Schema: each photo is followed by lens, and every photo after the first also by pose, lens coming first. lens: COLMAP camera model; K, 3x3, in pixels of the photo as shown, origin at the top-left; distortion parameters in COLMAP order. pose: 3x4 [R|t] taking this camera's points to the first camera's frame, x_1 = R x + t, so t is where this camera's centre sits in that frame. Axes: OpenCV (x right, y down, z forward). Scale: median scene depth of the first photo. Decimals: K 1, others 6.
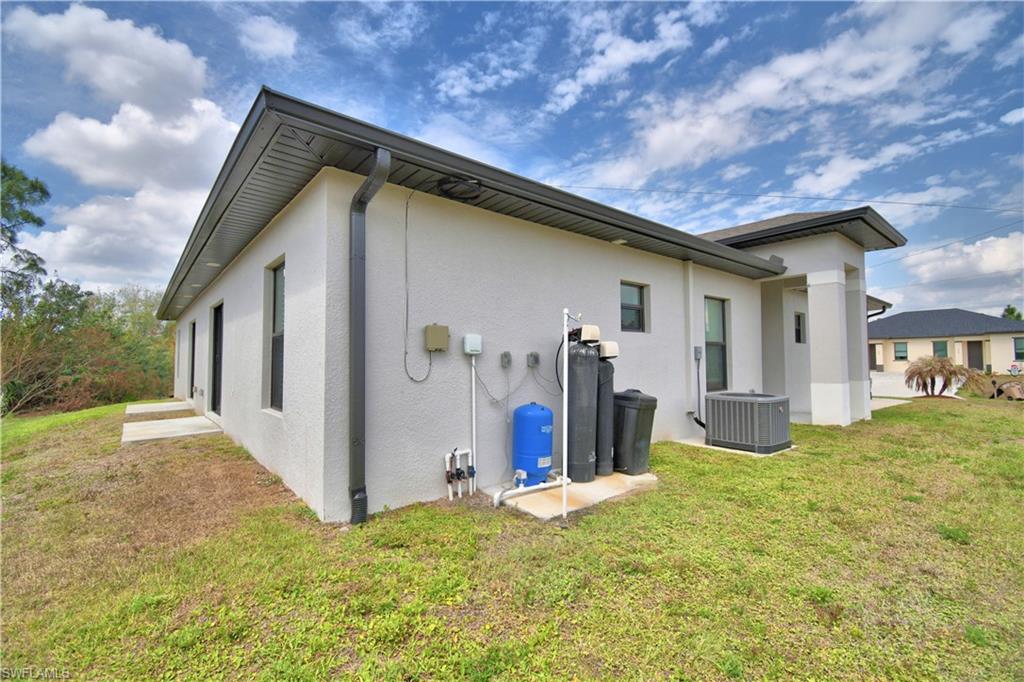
lens RADIAL K [[448.1, 0, 507.8], [0, 448.1, 341.1], [0, 0, 1]] dist [0.023616, -0.026150]
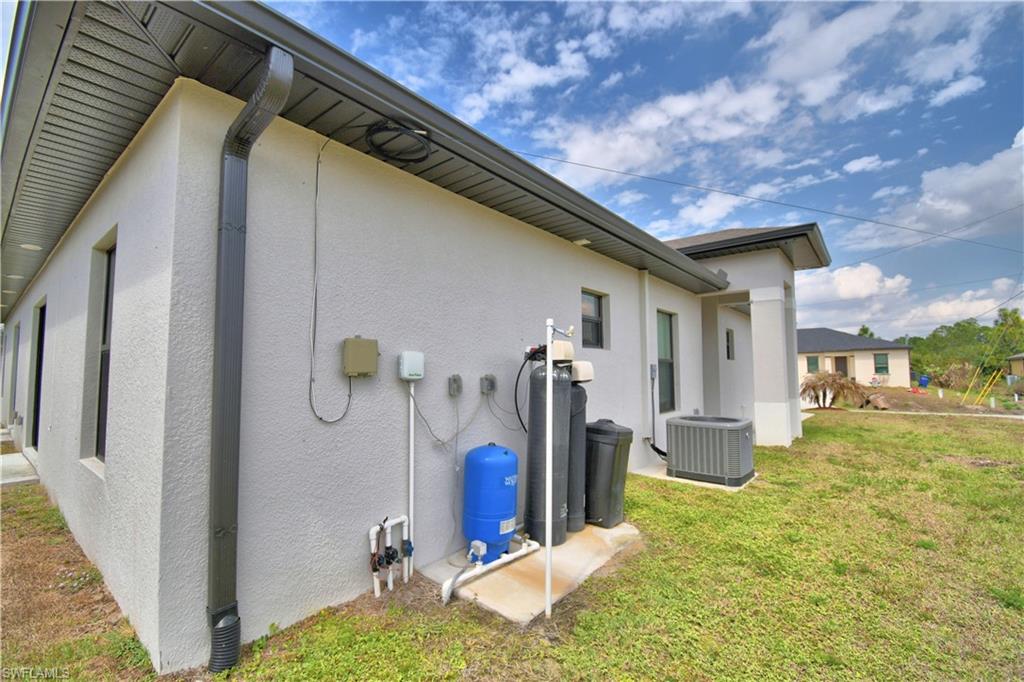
lens RADIAL K [[441.2, 0, 497.5], [0, 441.2, 345.4], [0, 0, 1]] dist [0.076480, -0.054944]
pose [[0.980641, 0.012875, 0.195390, -0.054537], [-0.009354, 0.999777, -0.018930, -0.008627], [-0.195591, 0.016736, 0.980543, 0.184607]]
